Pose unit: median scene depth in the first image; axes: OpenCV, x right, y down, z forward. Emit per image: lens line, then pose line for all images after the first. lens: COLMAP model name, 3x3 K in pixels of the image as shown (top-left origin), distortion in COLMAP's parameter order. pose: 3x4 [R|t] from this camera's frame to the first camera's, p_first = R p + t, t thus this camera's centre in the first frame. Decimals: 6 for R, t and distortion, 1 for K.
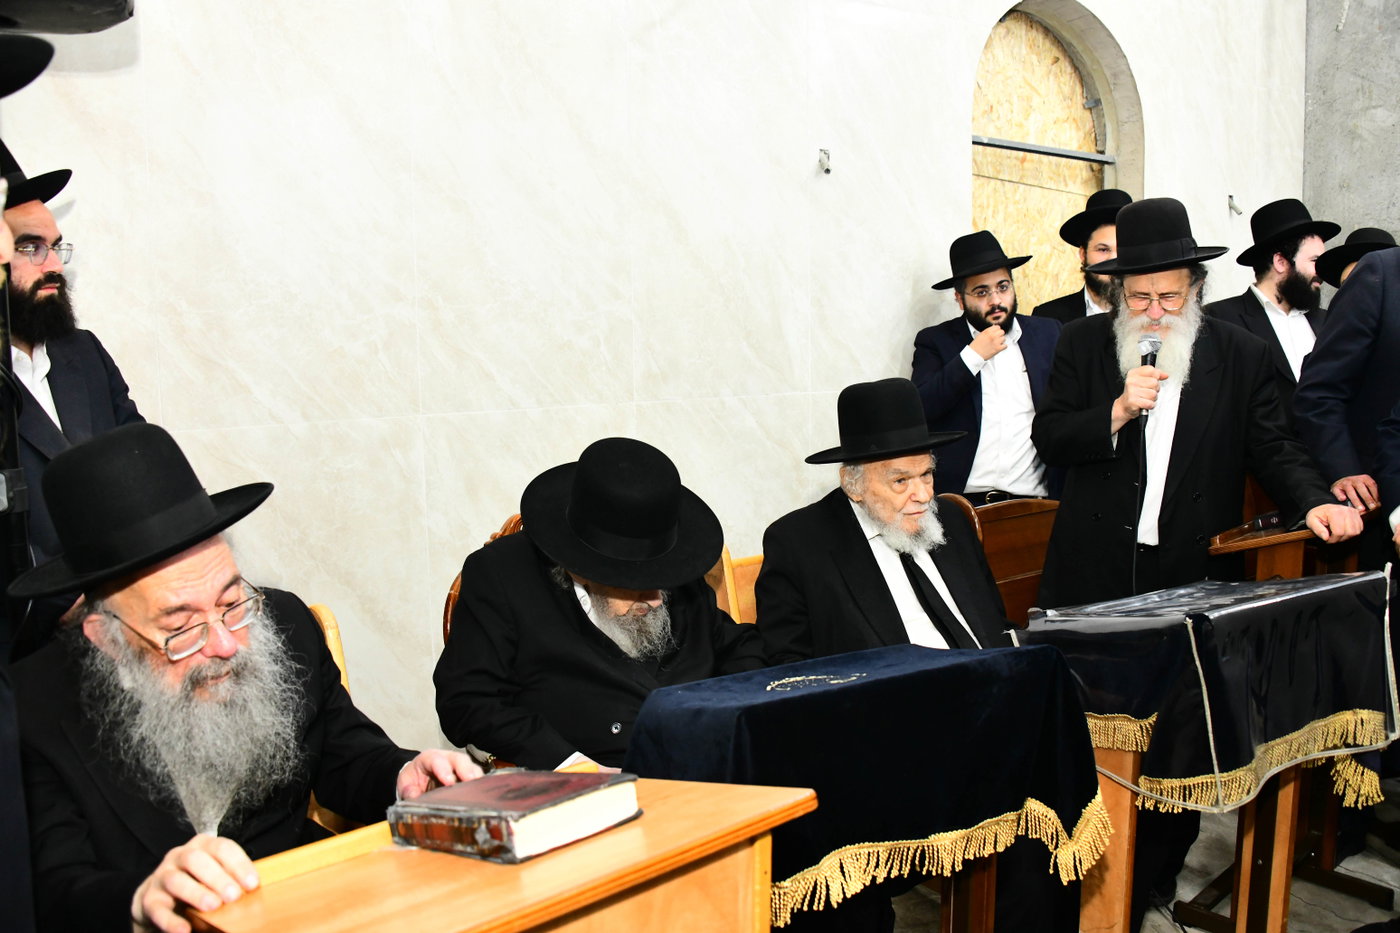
lens RADIAL K [[1110.7, 0, 711.4], [0, 1110.7, 469.6], [0, 0, 1]] dist [-0.149771, 0.080905]
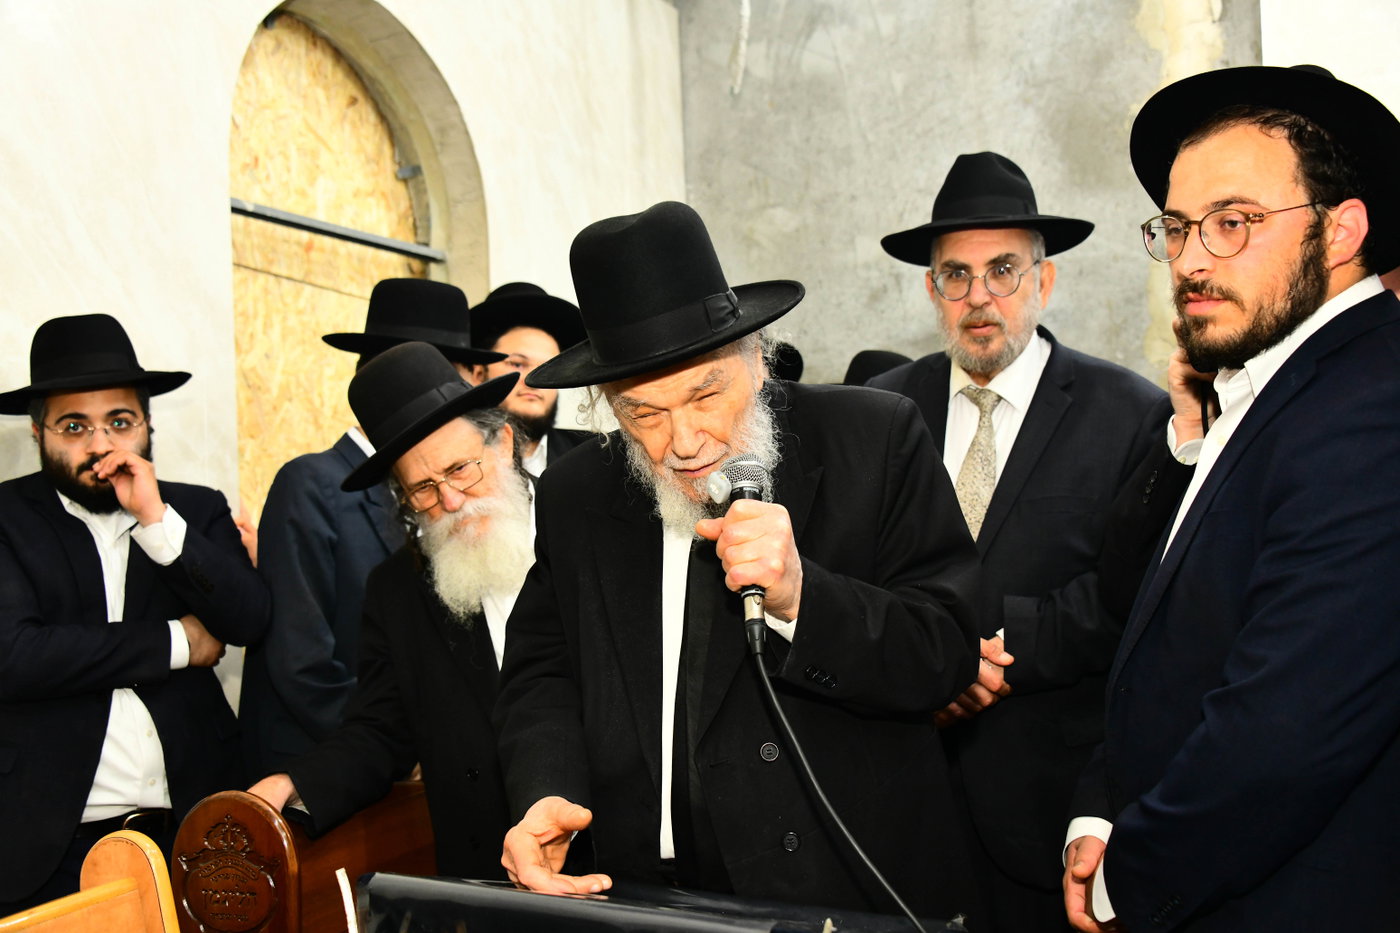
lens RADIAL K [[1526.5, 0, 704.8], [0, 1526.5, 465.4], [0, 0, 1]] dist [0.006360, 0.149780]
pose [[0.853120, -0.002069, 0.521710, 0.022450], [0.094333, 0.984121, -0.150354, -0.000097], [-0.513115, 0.177484, 0.839769, 0.212667]]
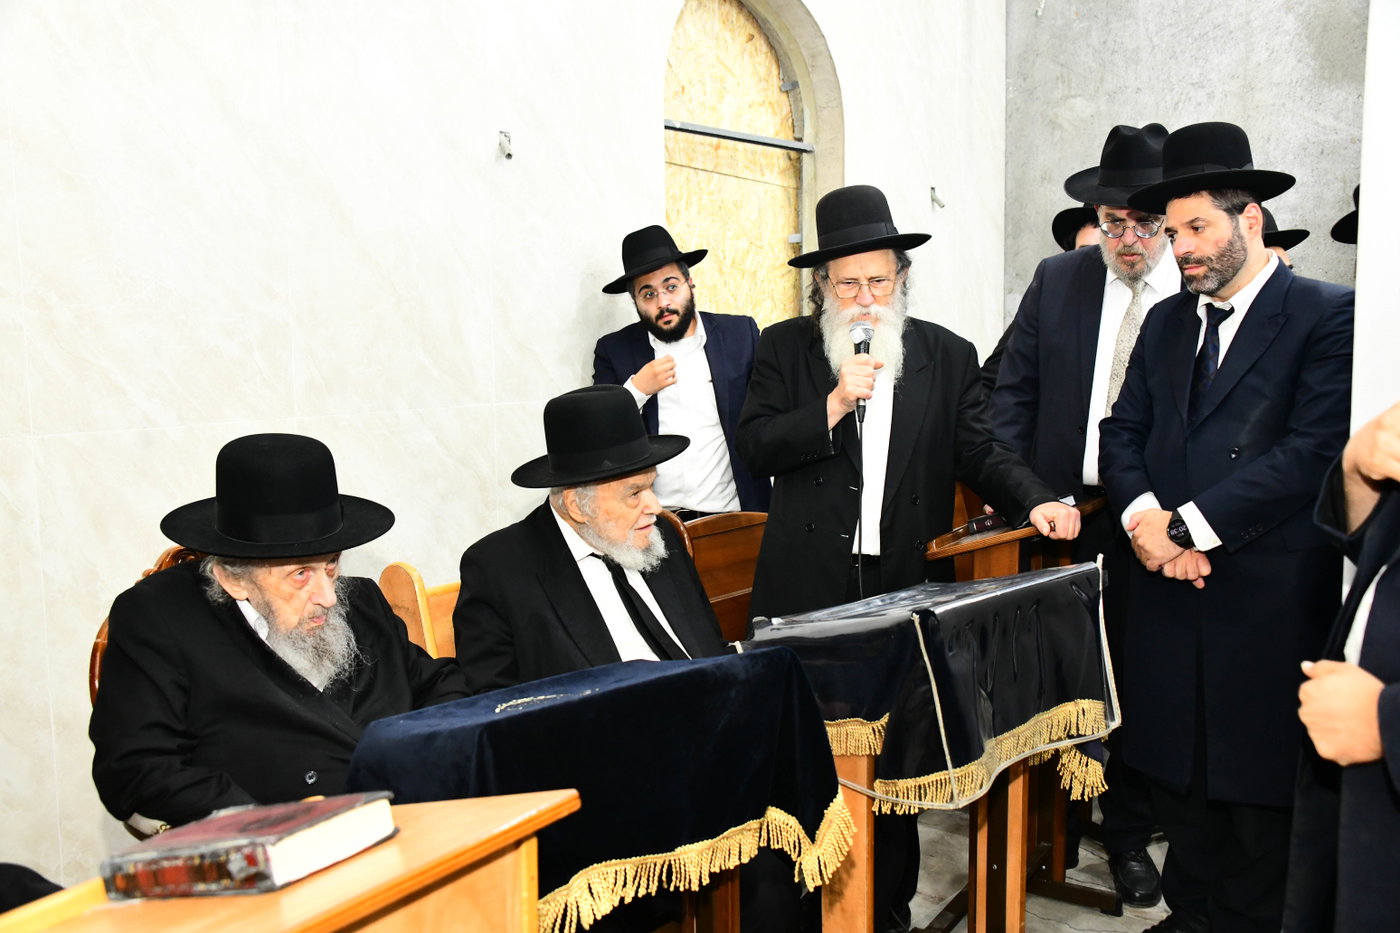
lens RADIAL K [[1291.1, 0, 699.7], [0, 1291.1, 468.0], [0, 0, 1]] dist [-0.077226, 0.131371]
pose [[0.963903, -0.028069, 0.264770, -0.033625], [0.034122, 0.999250, -0.018290, 0.008739], [-0.264058, 0.026664, 0.964138, -0.055561]]
